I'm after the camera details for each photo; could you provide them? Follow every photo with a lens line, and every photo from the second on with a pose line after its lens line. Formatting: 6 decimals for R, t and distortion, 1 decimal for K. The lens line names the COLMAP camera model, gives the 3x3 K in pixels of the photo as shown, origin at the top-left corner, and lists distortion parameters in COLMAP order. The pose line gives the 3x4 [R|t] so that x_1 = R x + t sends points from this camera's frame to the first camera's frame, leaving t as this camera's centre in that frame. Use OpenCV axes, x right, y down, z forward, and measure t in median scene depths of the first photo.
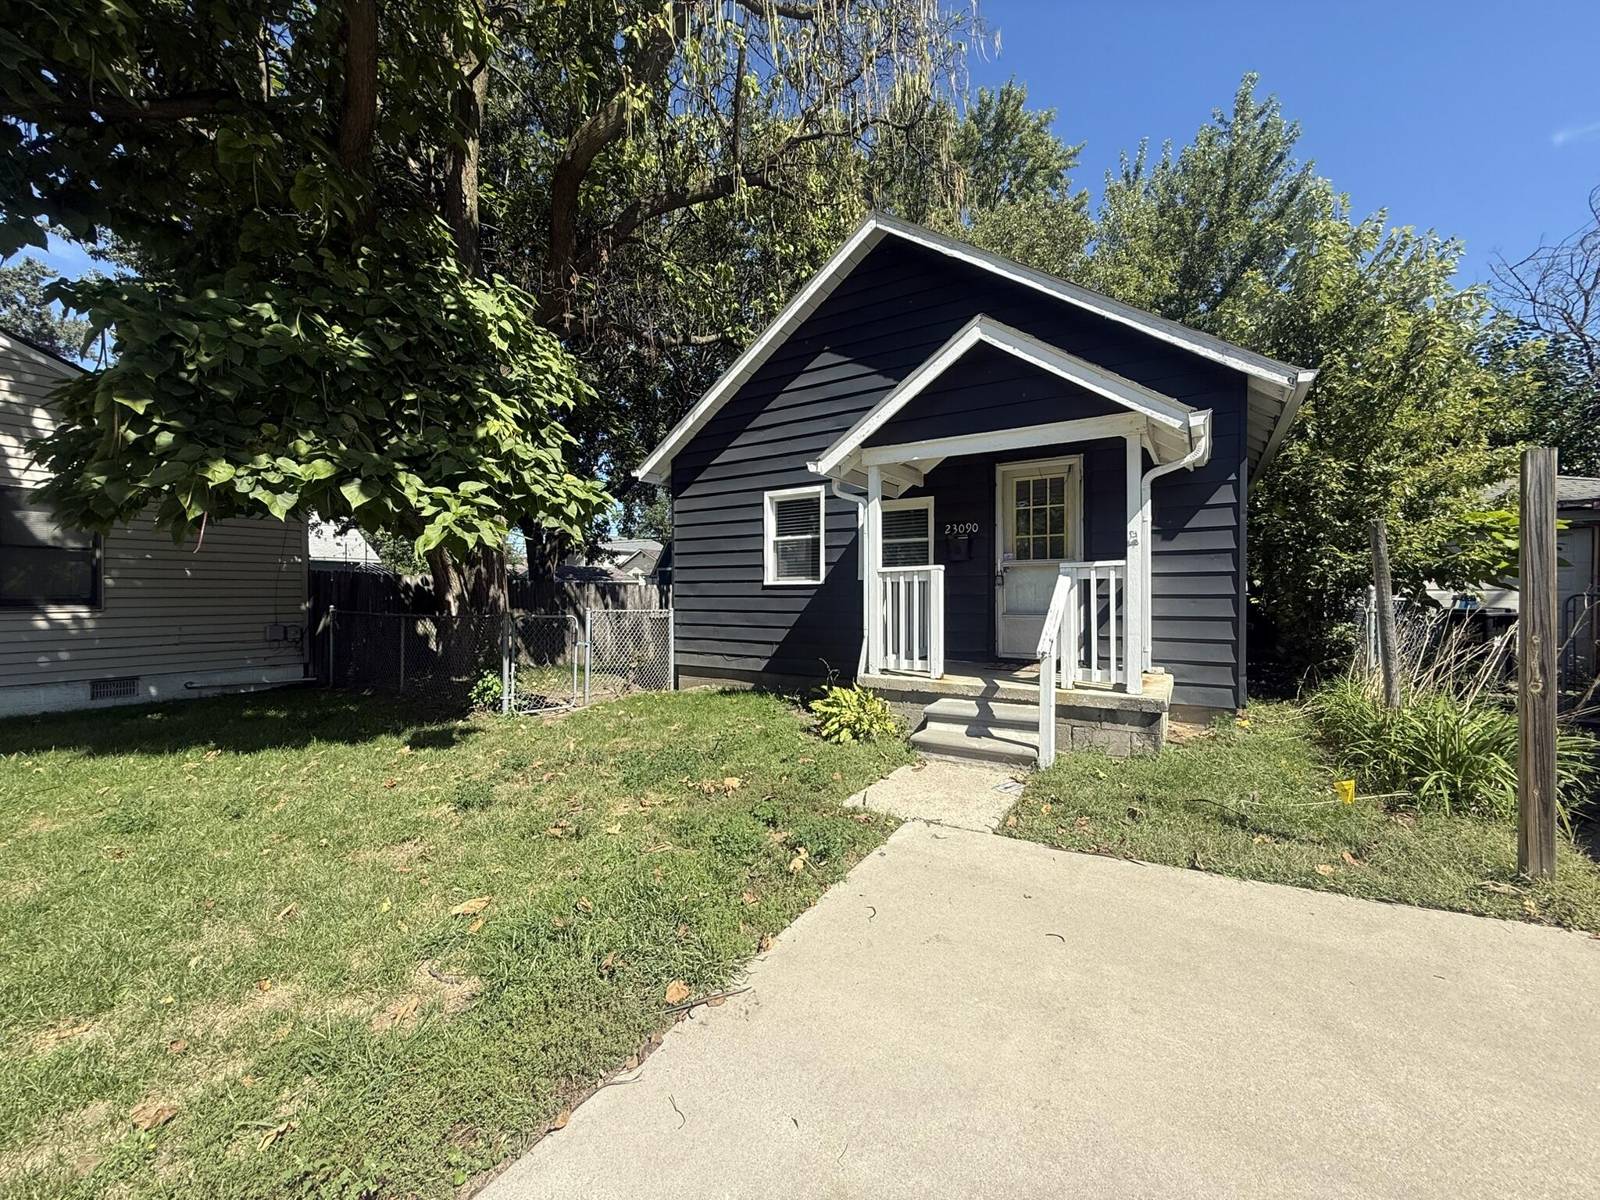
lens RADIAL K [[637.2, 0, 795.8], [0, 637.2, 596.9], [0, 0, 1]] dist [-0.000083, -0.000054]
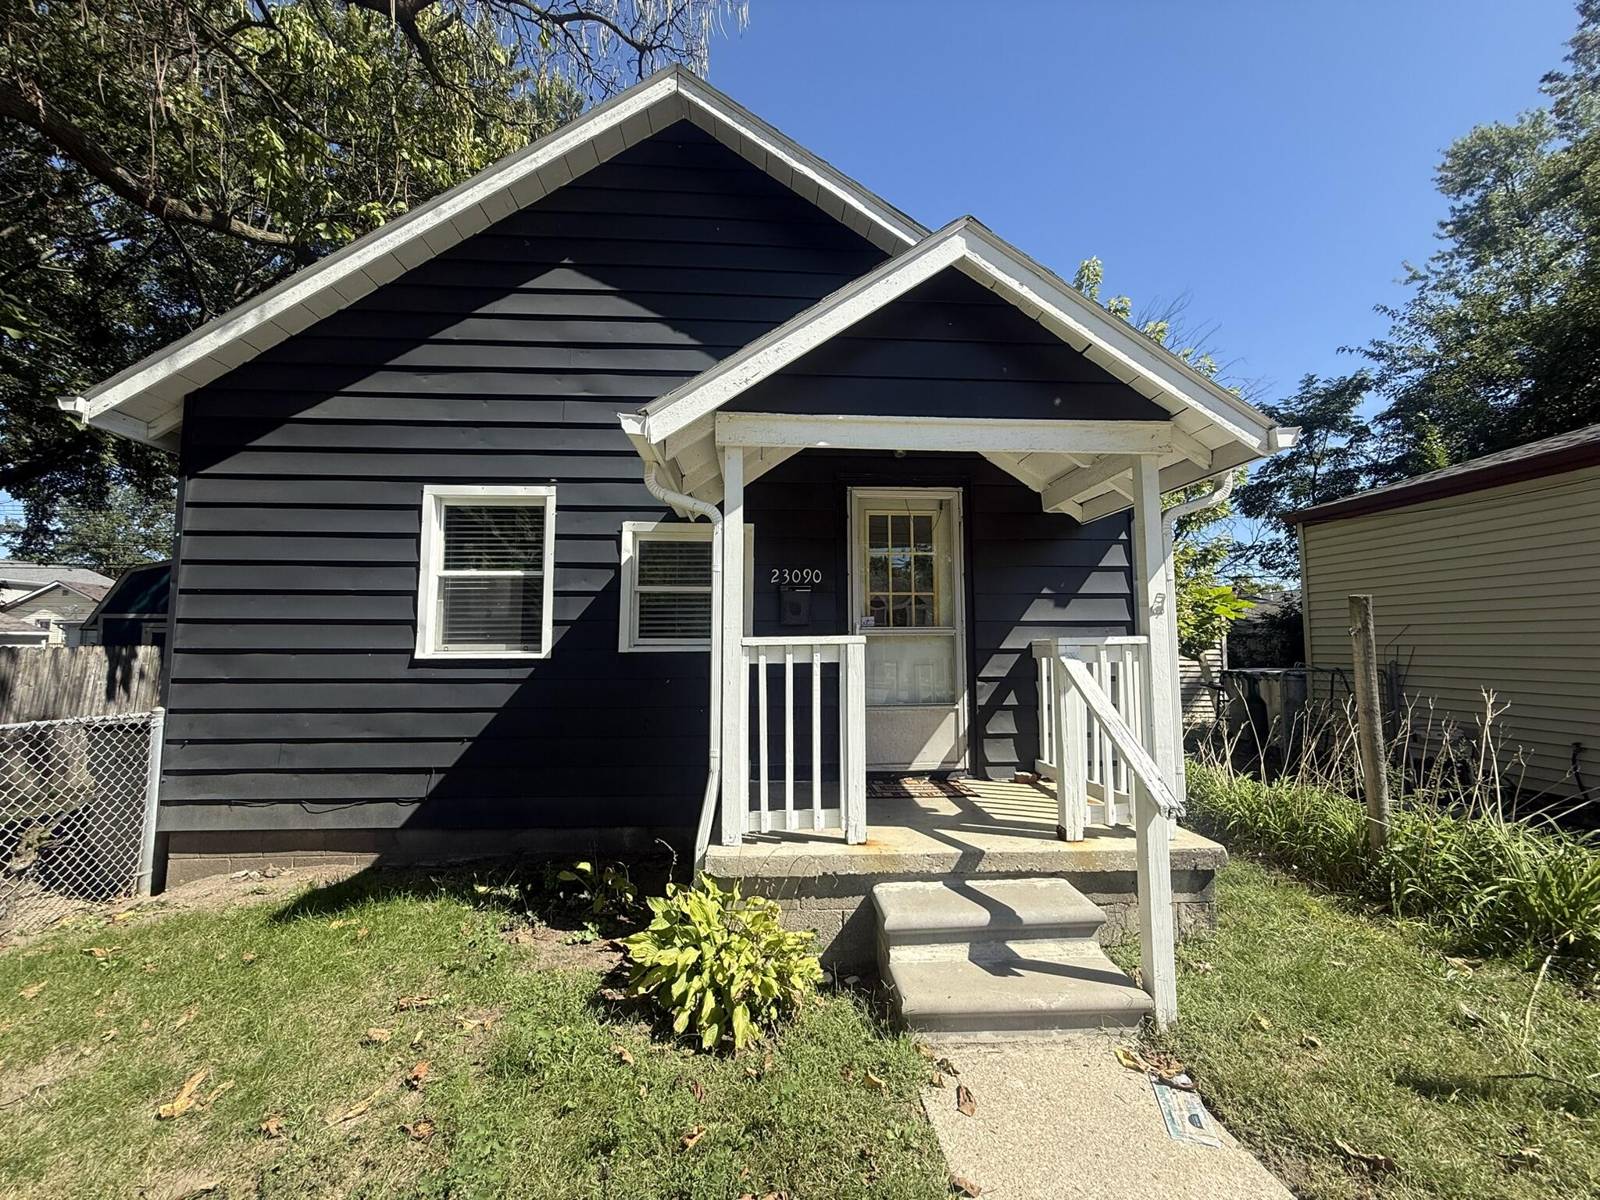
lens RADIAL K [[637.2, 0, 795.8], [0, 637.2, 596.9], [0, 0, 1]] dist [-0.000083, -0.000054]
pose [[0.811776, 0.049383, 0.581877, -0.104437], [0.001324, 0.996260, -0.086398, -0.024328], [-0.583967, 0.070906, 0.808675, 0.394477]]
